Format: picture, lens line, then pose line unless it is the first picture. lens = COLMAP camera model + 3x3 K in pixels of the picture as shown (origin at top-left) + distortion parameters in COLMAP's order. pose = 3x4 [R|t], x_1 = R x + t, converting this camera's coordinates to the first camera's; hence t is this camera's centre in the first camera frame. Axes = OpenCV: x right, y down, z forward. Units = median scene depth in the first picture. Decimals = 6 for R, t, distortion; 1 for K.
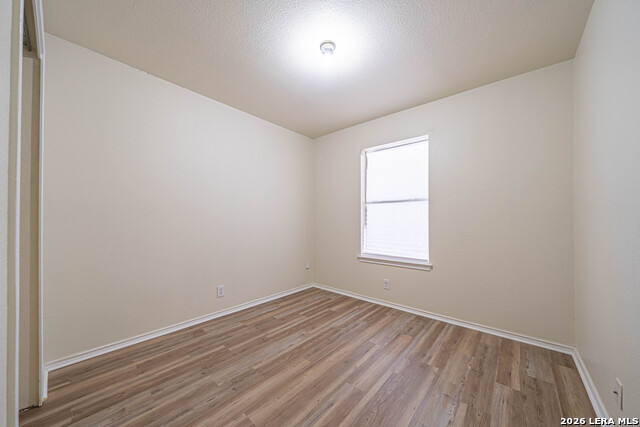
lens RADIAL K [[232.5, 0, 320.8], [0, 232.5, 217.7], [0, 0, 1]] dist [-0.003148, -0.000036]
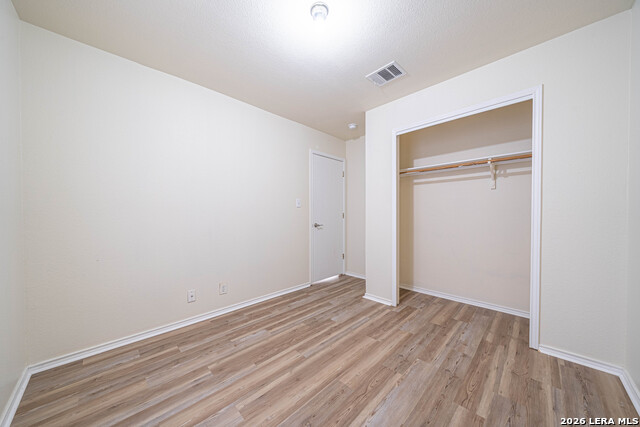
lens RADIAL K [[219.2, 0, 321.5], [0, 219.2, 215.3], [0, 0, 1]] dist [-0.002788, -0.000088]
pose [[-0.997891, 0.000306, 0.064914, -0.032890], [-0.000537, 0.999916, -0.012965, 0.025526], [-0.064912, -0.012973, -0.997807, 2.020100]]
